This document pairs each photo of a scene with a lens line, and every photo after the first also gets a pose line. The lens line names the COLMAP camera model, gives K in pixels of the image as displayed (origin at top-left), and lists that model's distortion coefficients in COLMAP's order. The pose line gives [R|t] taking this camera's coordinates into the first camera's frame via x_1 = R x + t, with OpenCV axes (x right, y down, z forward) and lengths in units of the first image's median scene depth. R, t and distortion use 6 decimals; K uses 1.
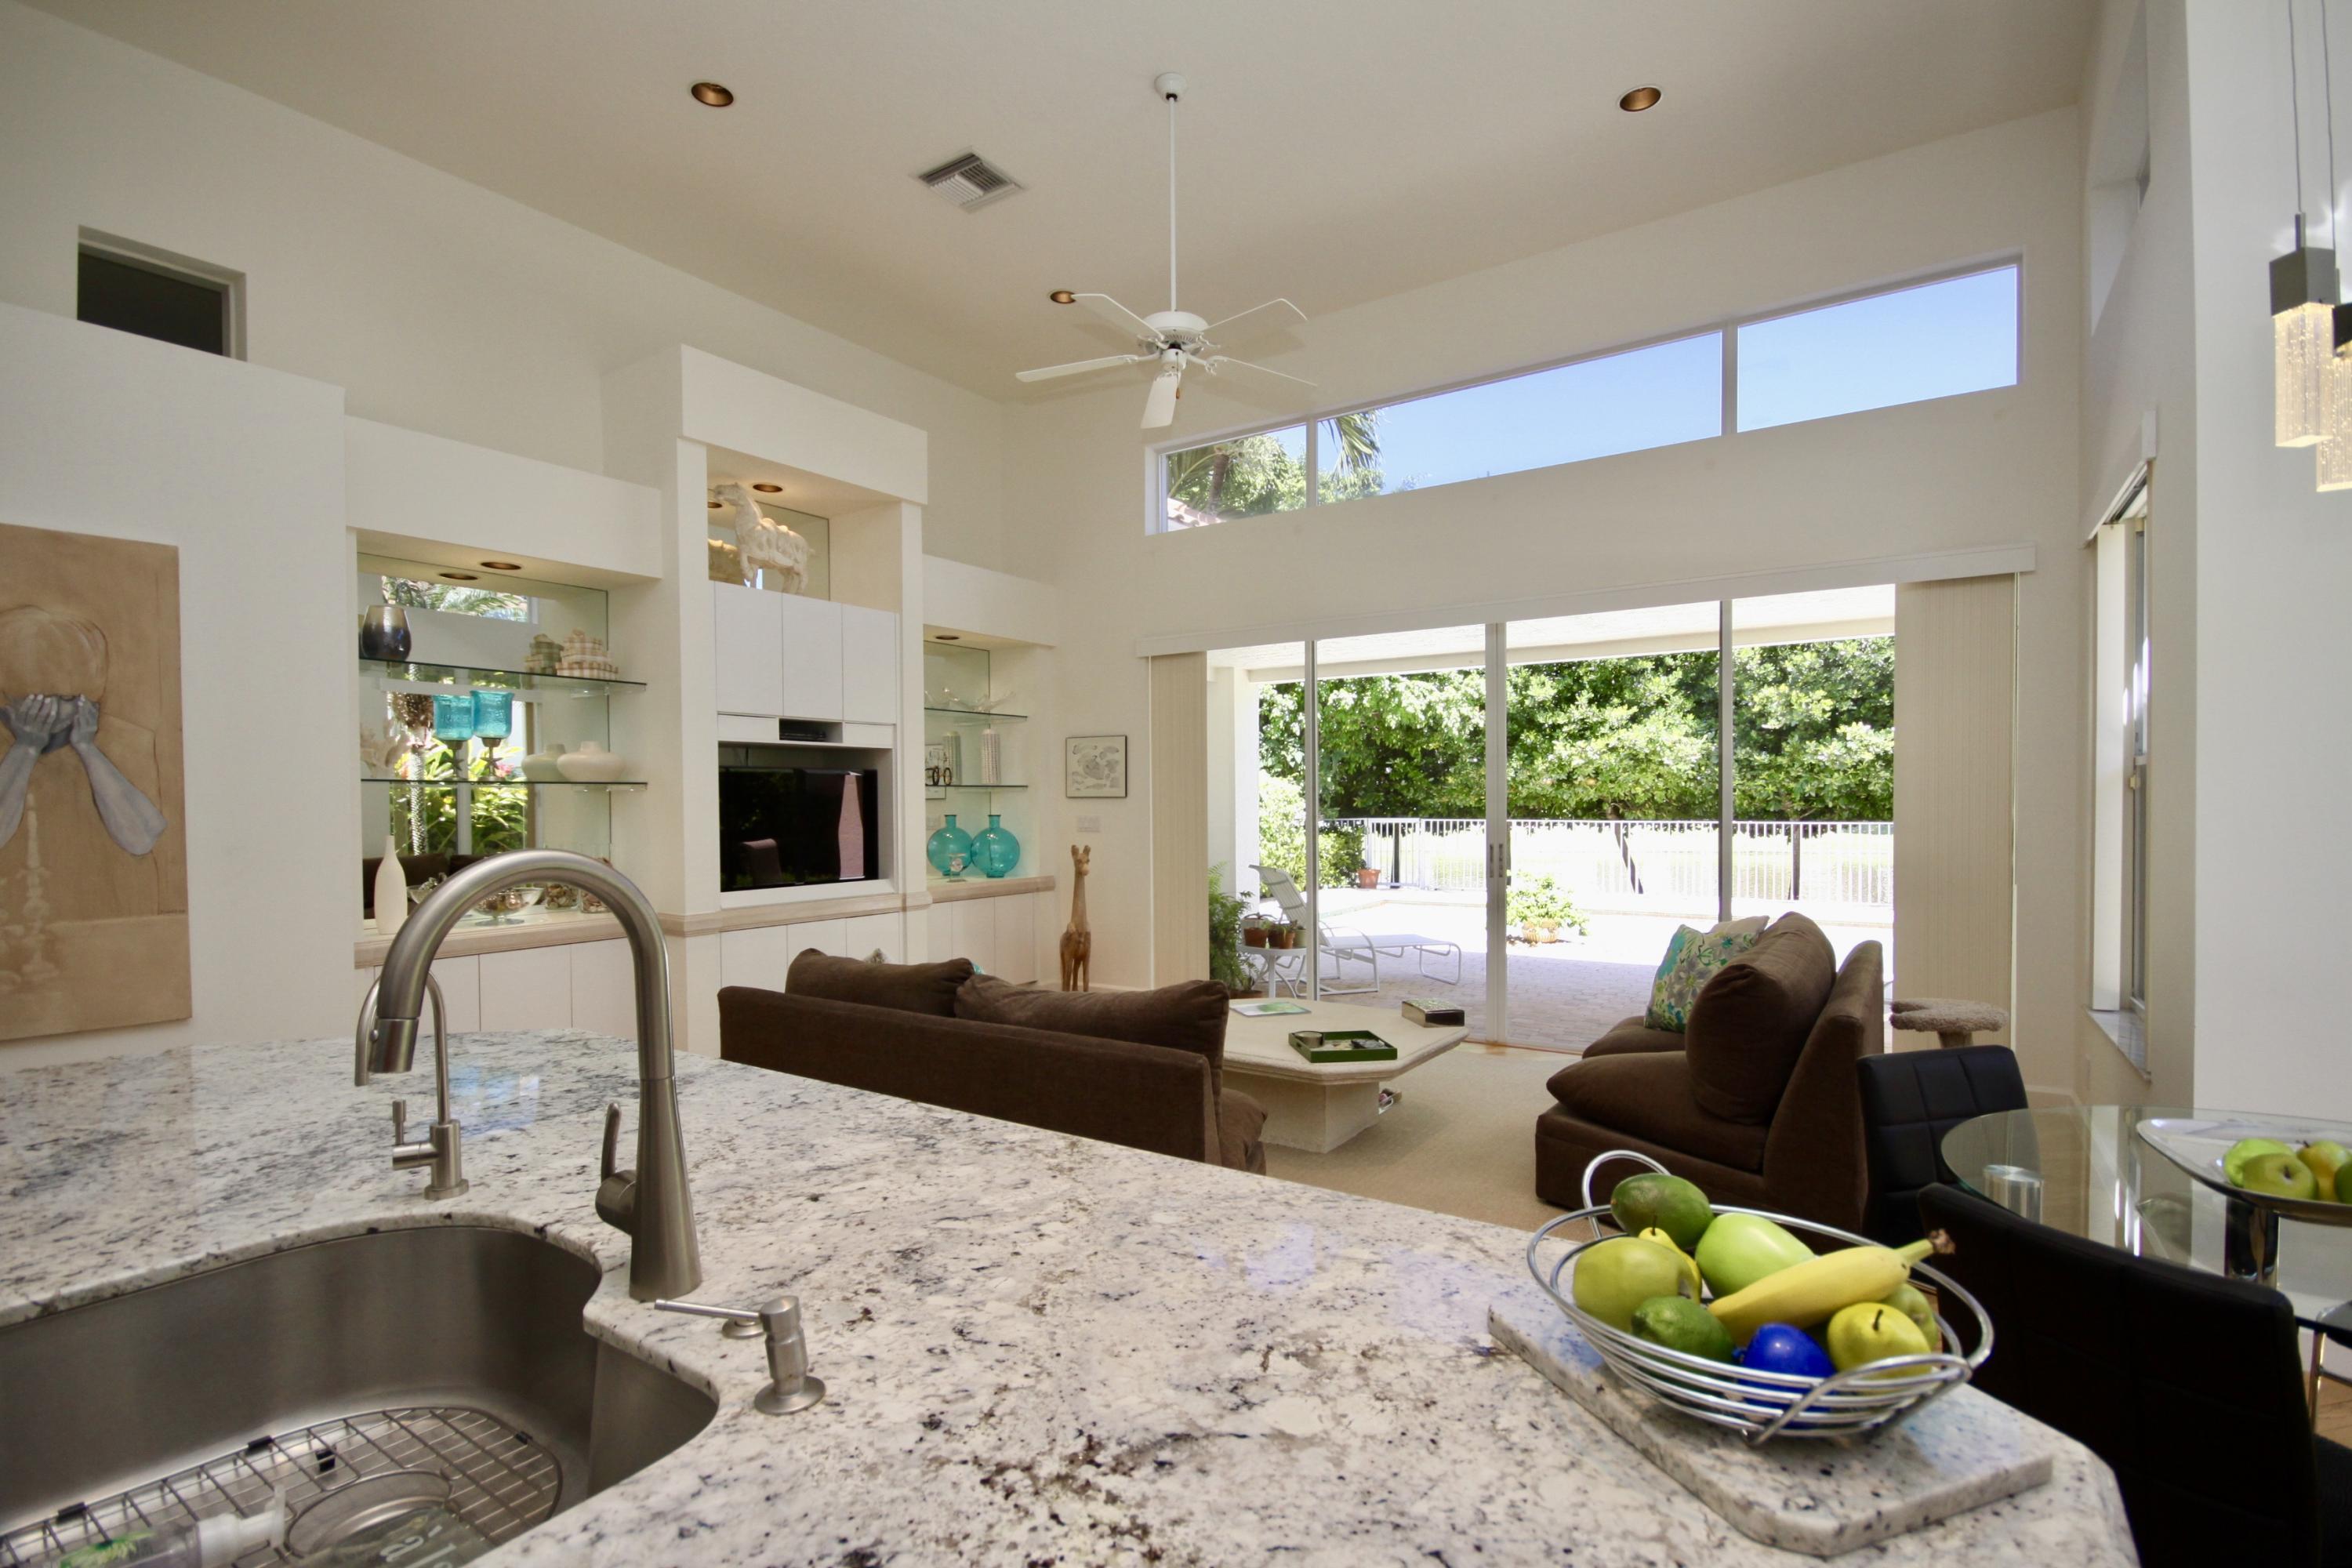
lens RADIAL K [[1085.0, 0, 1181.1], [0, 1085.0, 817.6], [0, 0, 1]] dist [-0.000637, -0.000744]
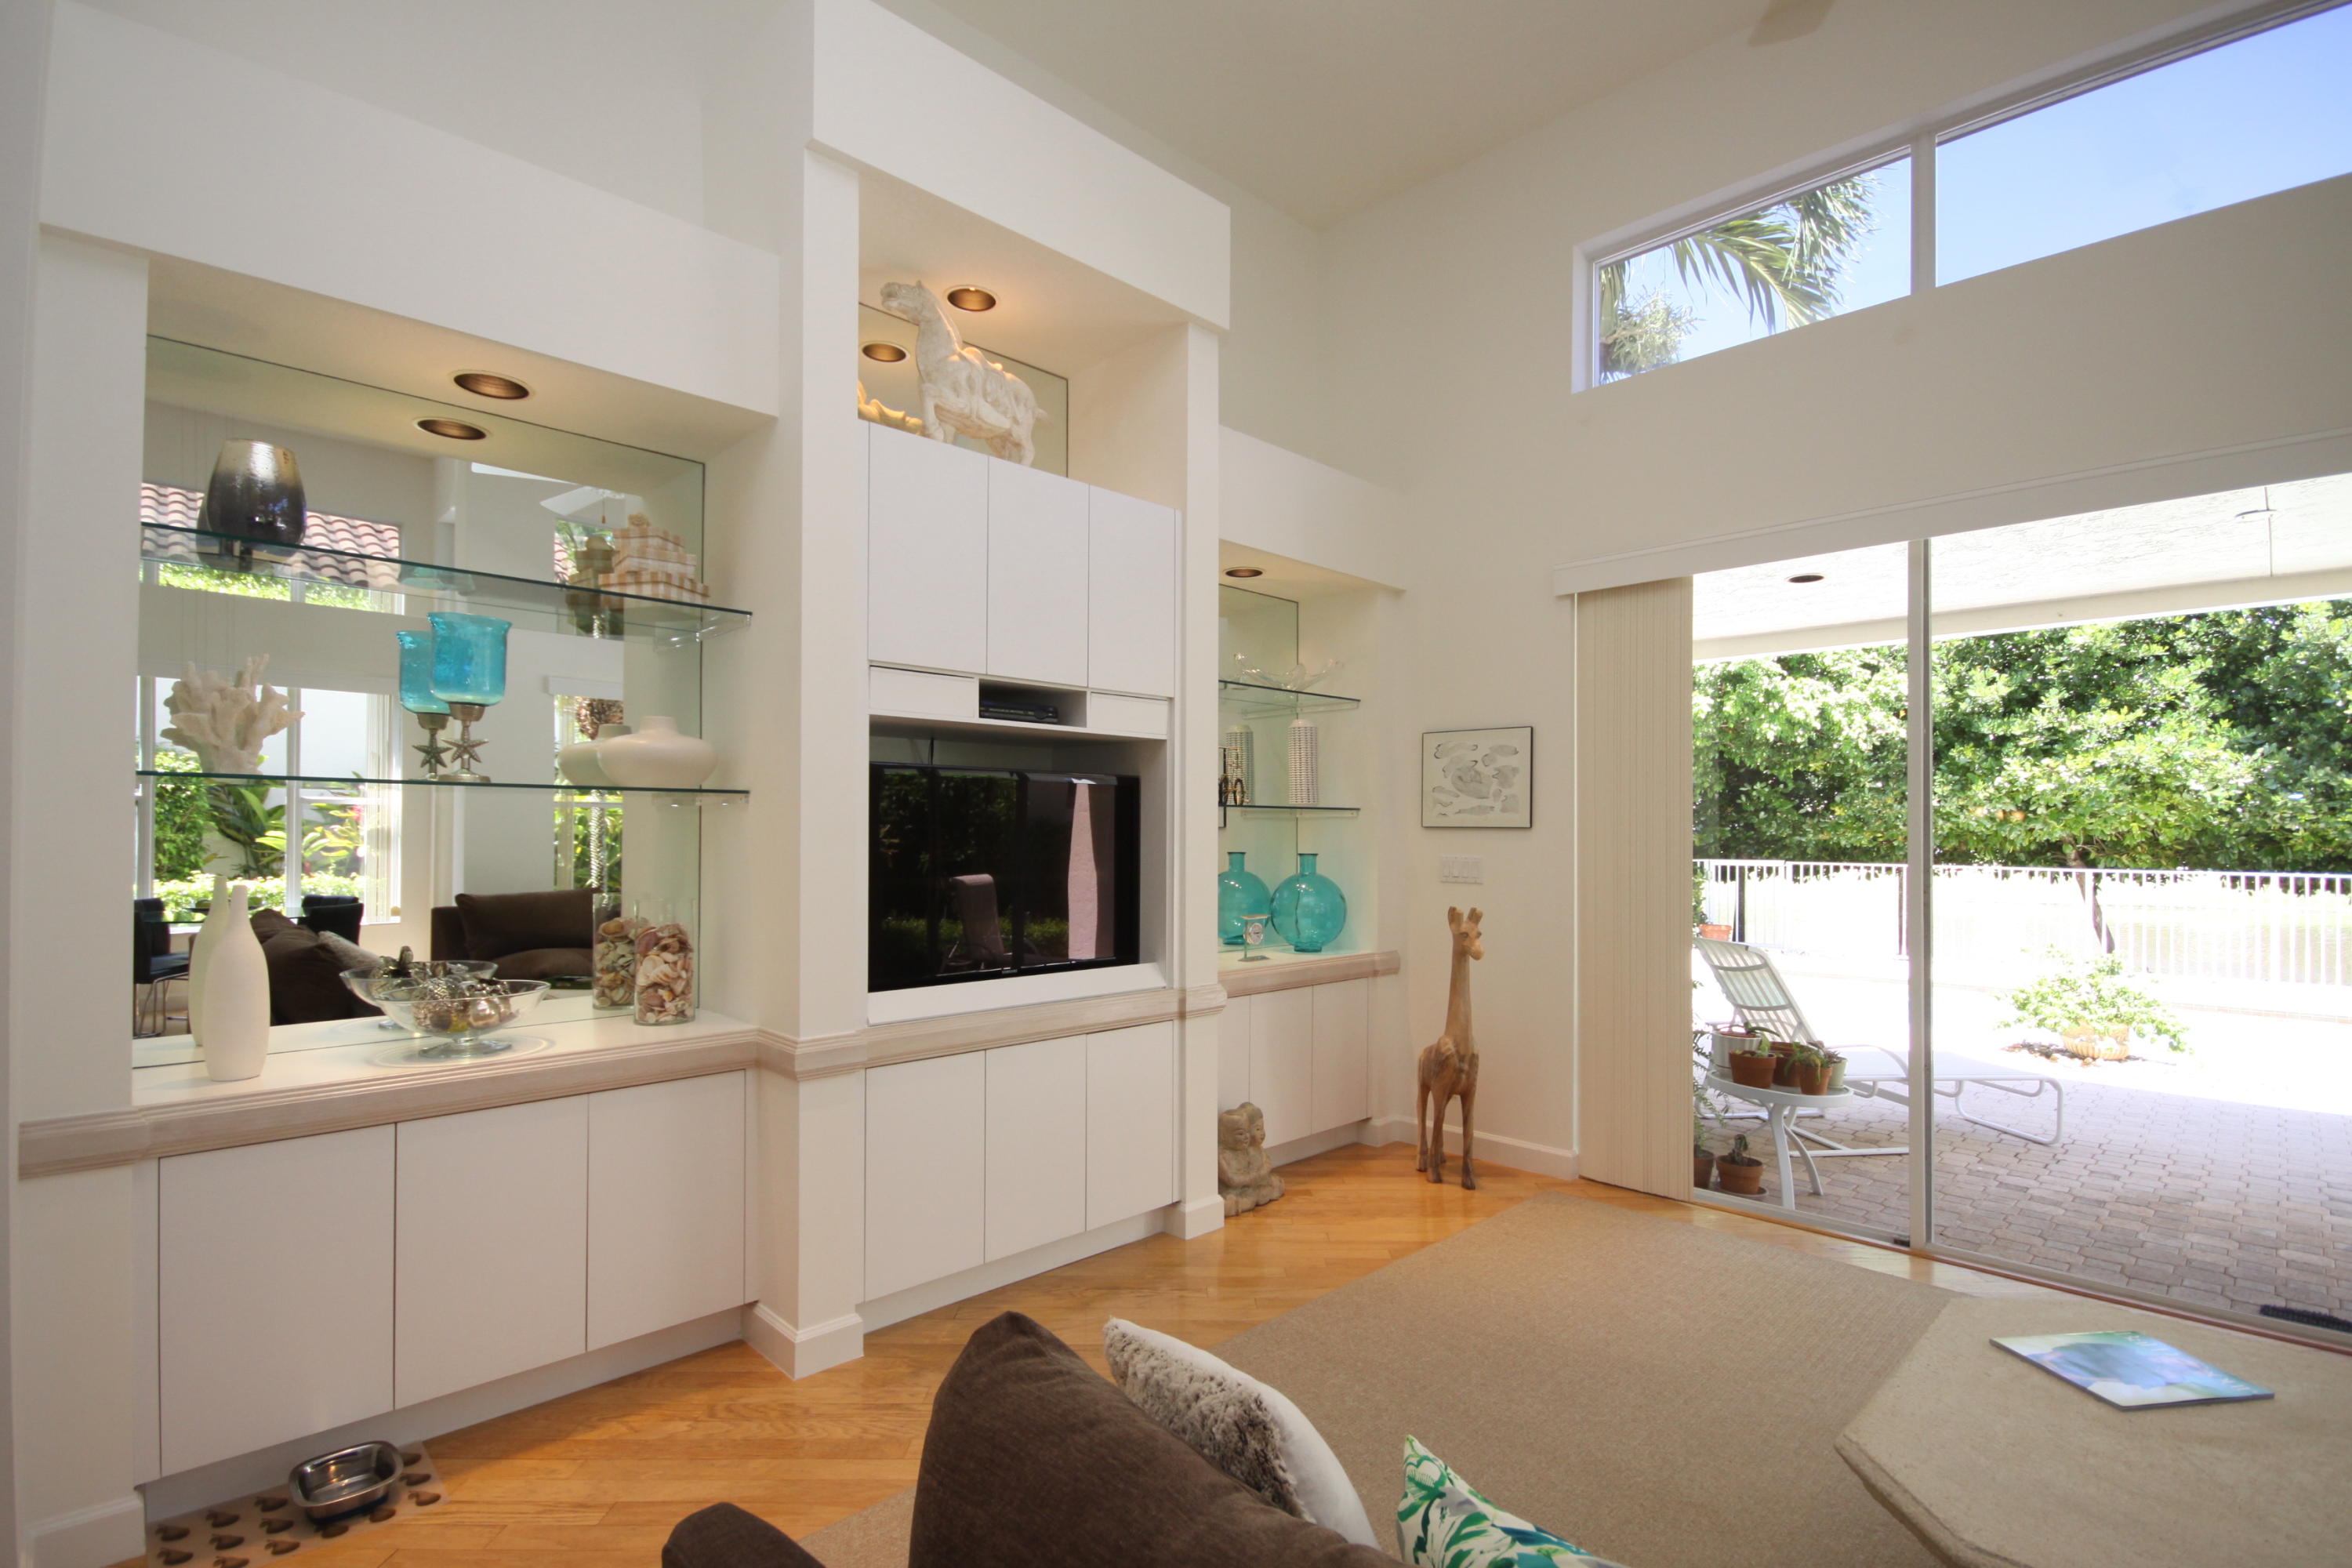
lens RADIAL K [[1100.5, 0, 1180.7], [0, 1100.5, 819.7], [0, 0, 1]] dist [0.001901, 0.000749]
pose [[0.980732, 0.009364, -0.195131, -0.117579], [-0.014630, 0.999566, -0.025564, -0.004685], [0.194807, 0.027926, 0.980444, 0.347497]]
